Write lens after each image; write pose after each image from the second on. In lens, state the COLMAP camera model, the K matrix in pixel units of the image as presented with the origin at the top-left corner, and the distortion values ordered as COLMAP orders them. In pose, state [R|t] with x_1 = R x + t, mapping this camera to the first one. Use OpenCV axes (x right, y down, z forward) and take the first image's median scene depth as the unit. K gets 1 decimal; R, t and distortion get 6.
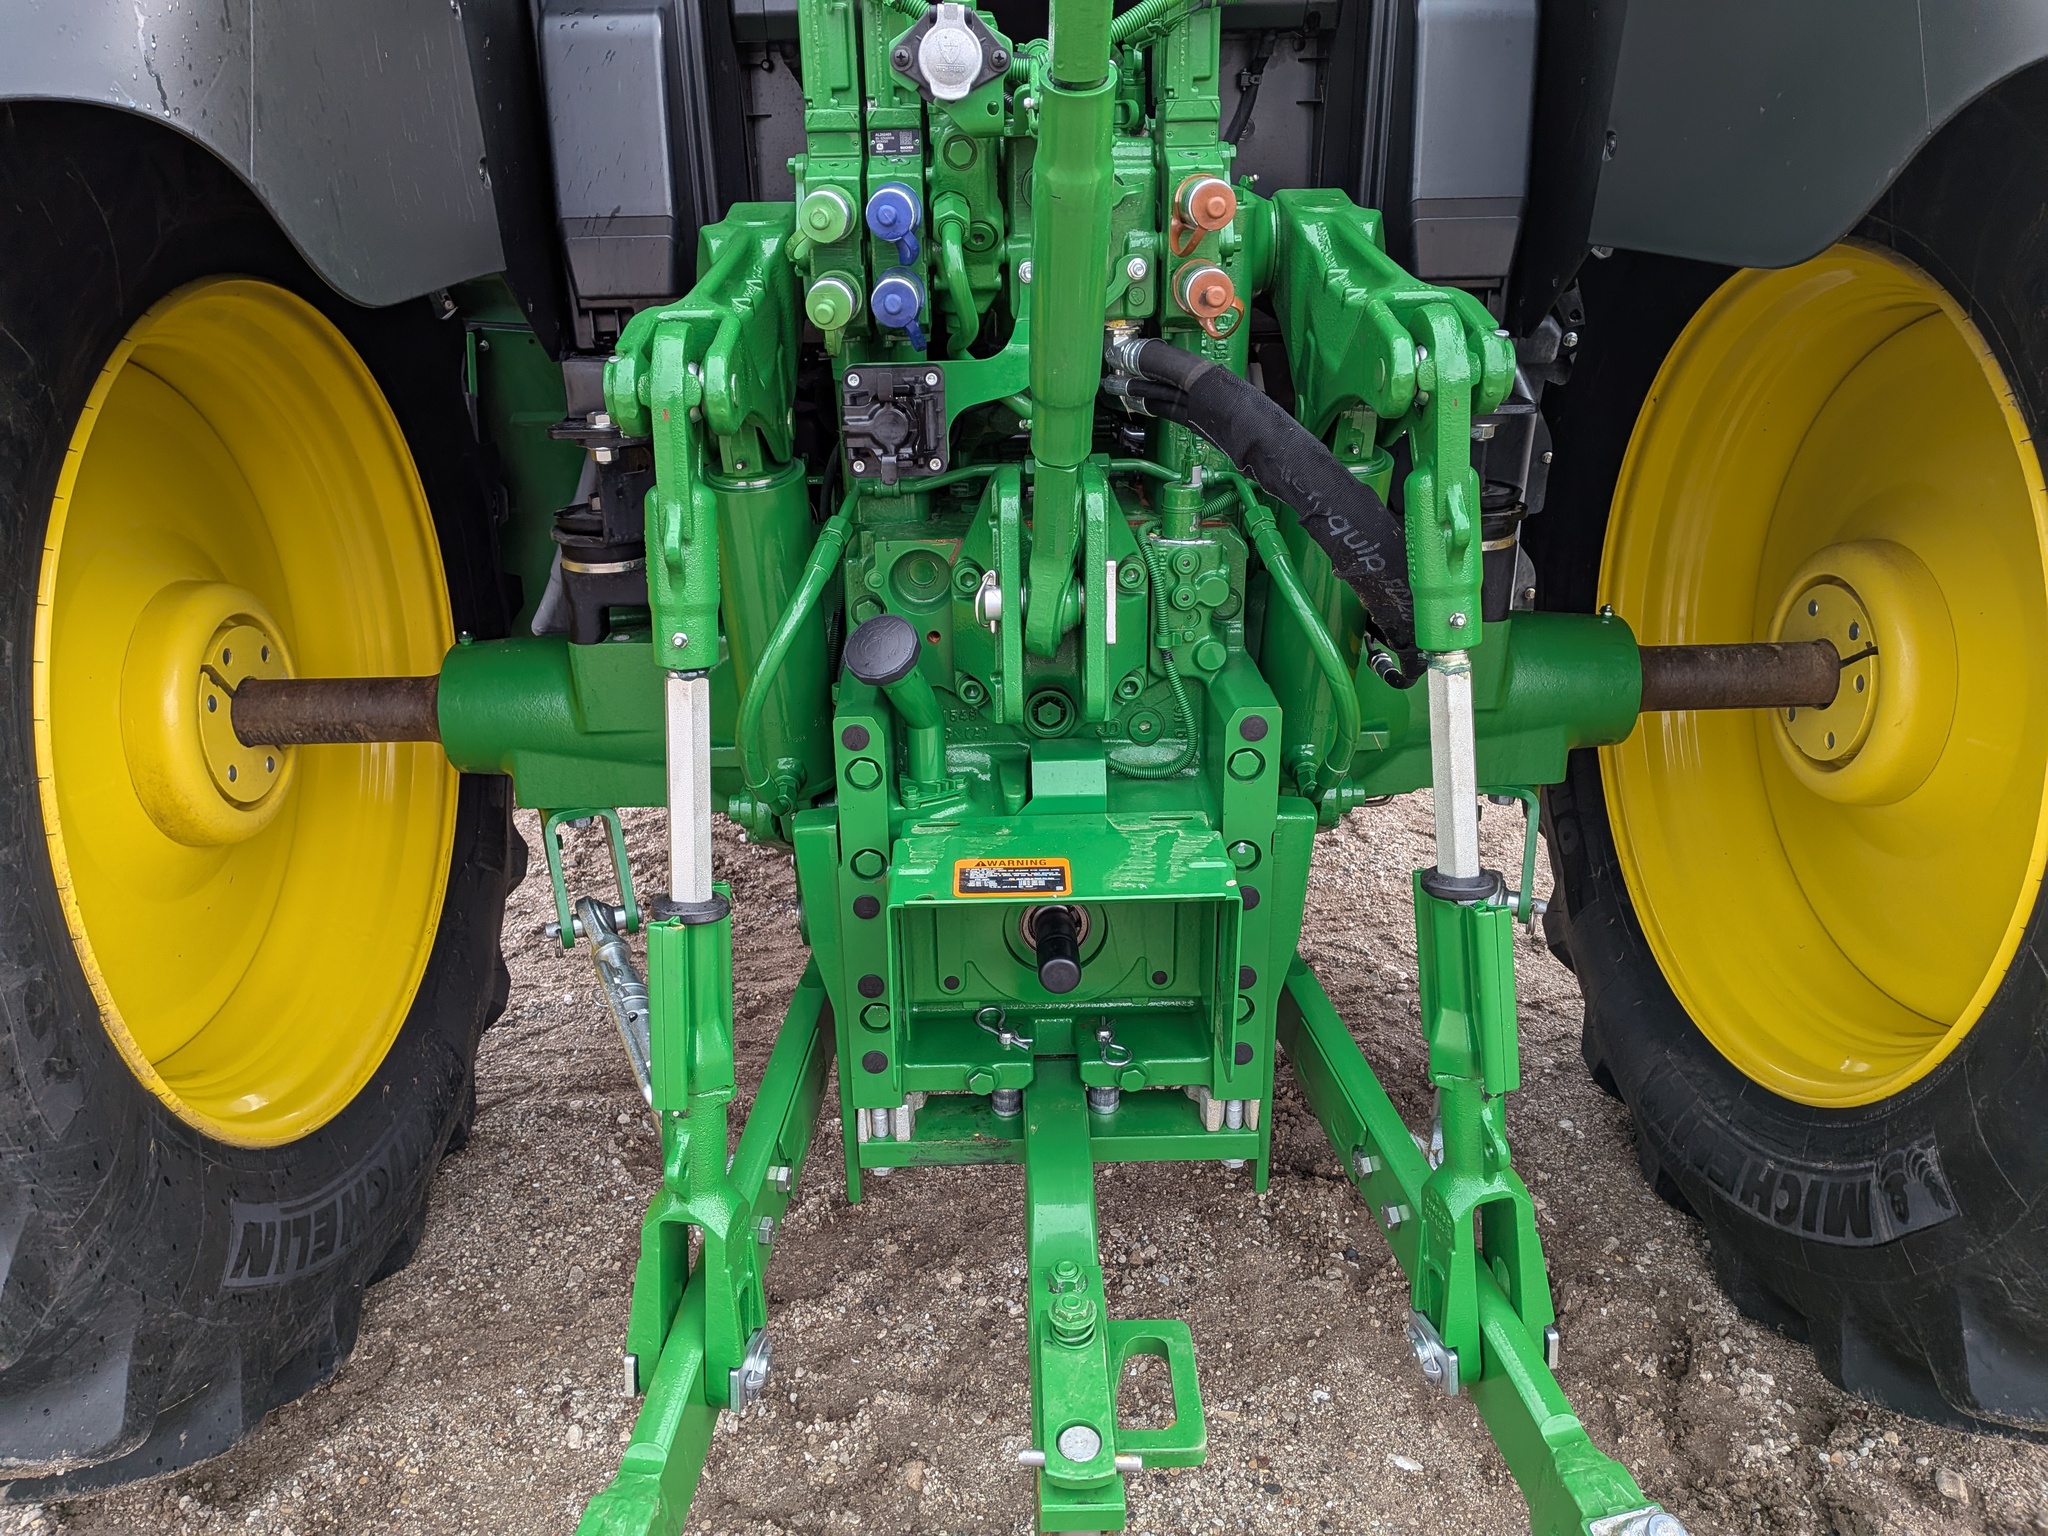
lens RADIAL K [[1655.4, 0, 1034.0], [0, 1655.4, 758.8], [0, 0, 1]] dist [0.088218, -0.147839]
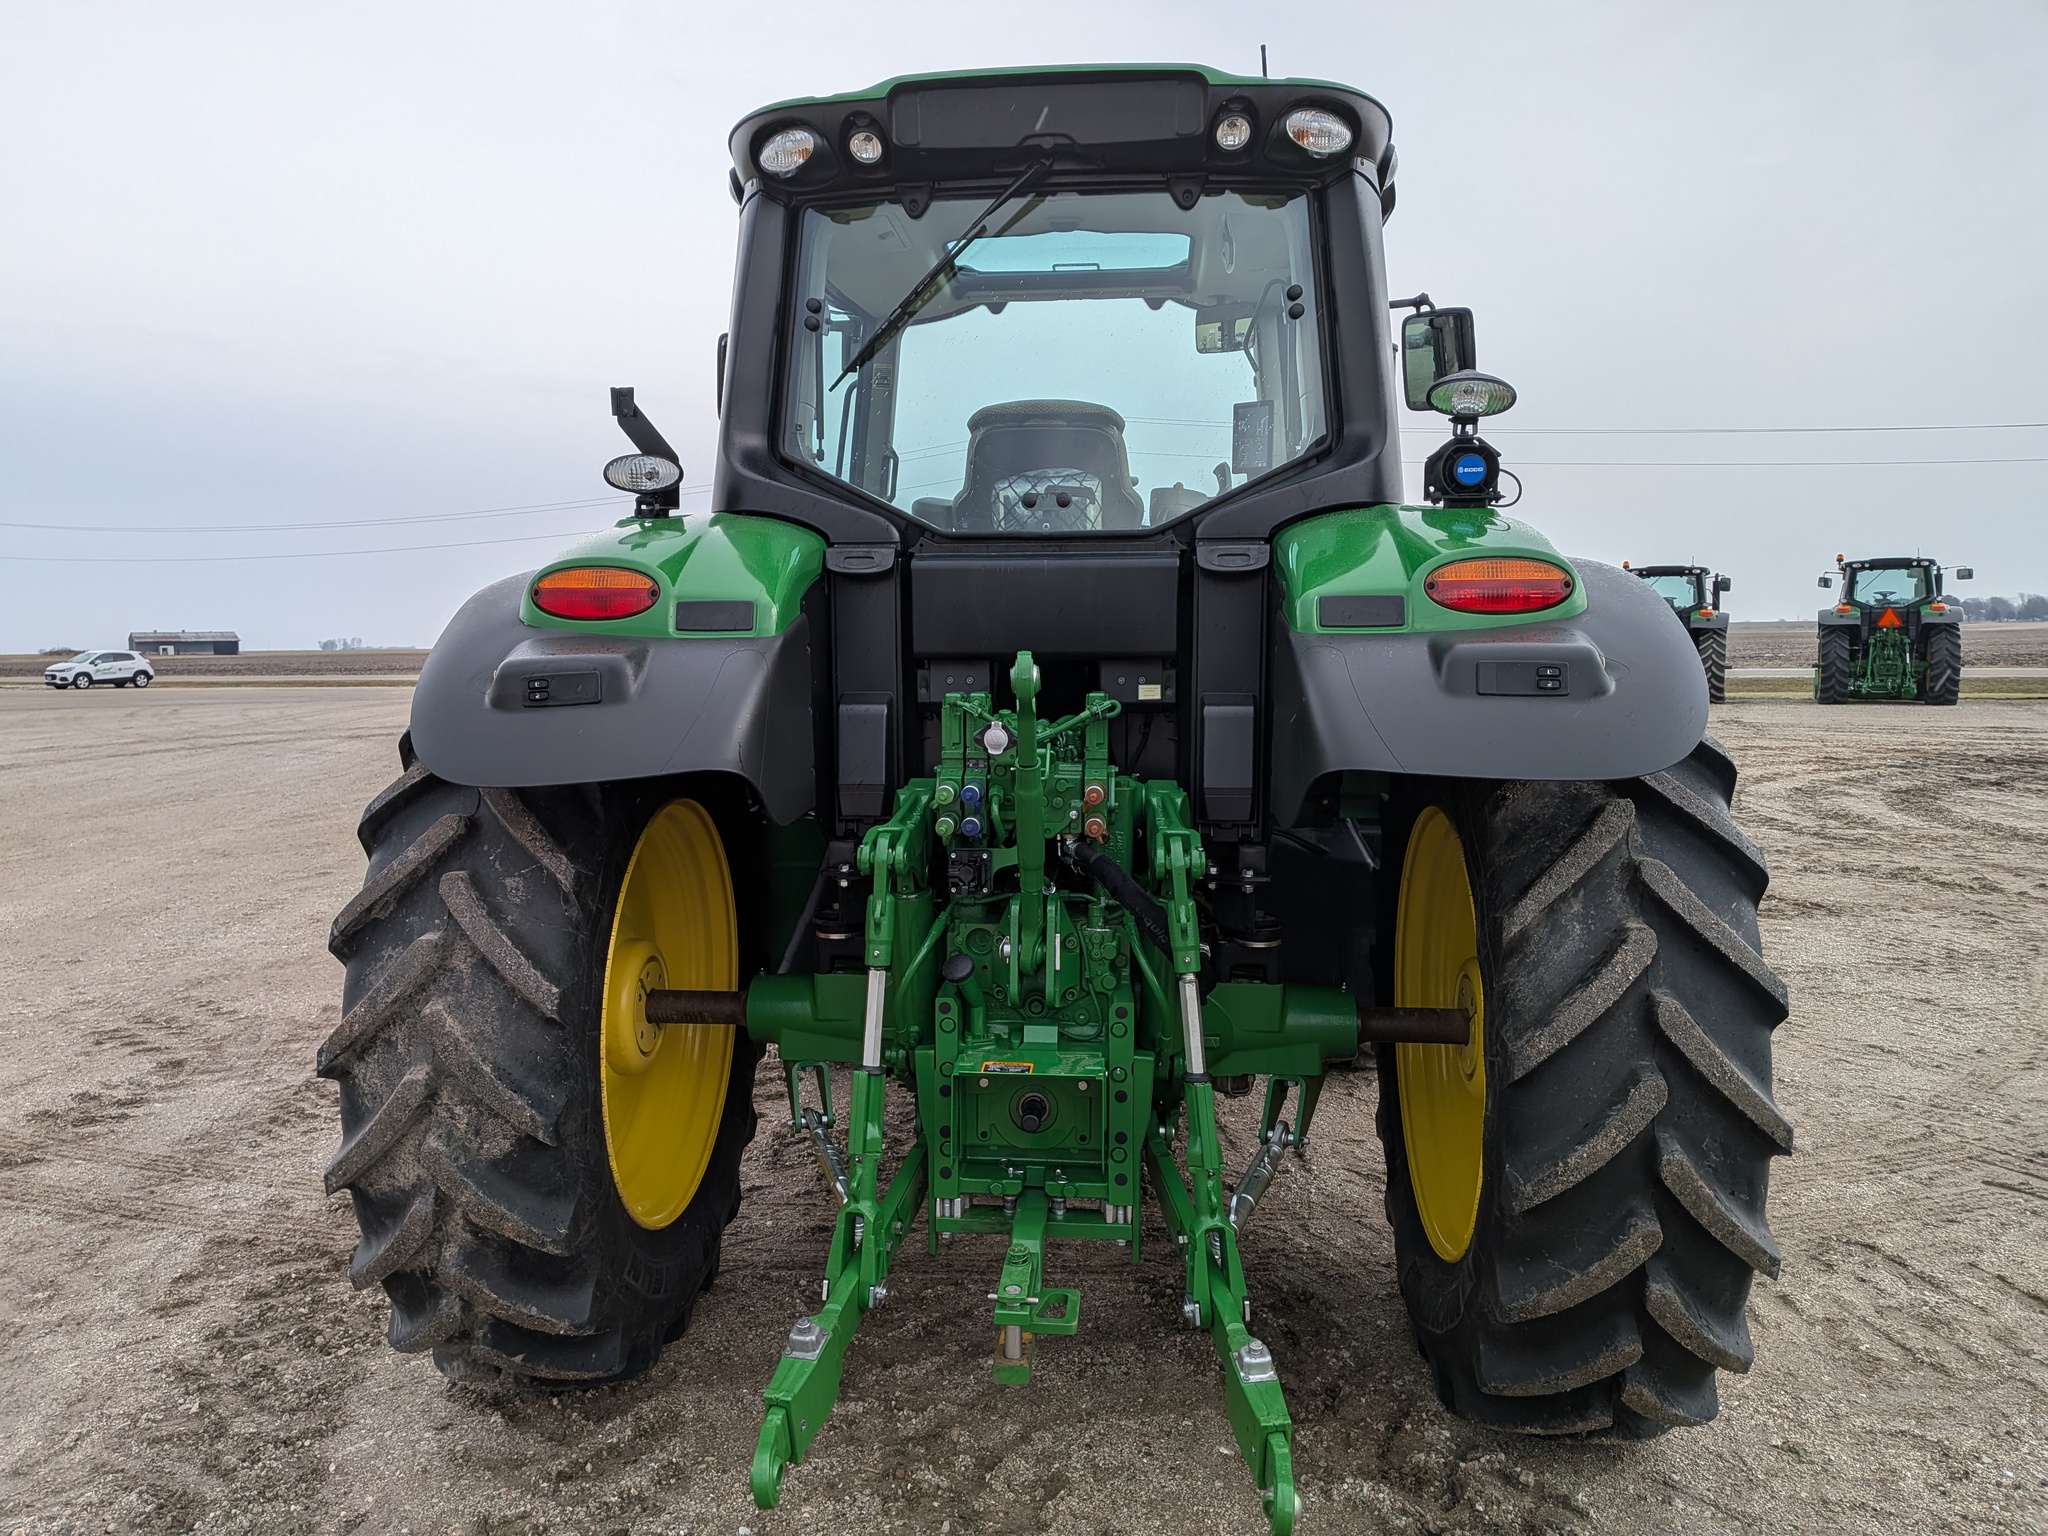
lens RADIAL K [[1514.6, 0, 1024.0], [0, 1514.6, 768.0], [0, 0, 1]] dist [0.033009, -0.051383]
pose [[0.995165, 0.031837, -0.092909, 0.174895], [-0.055735, 0.961988, -0.267345, 0.211235], [0.080866, 0.271231, 0.959111, -1.029855]]
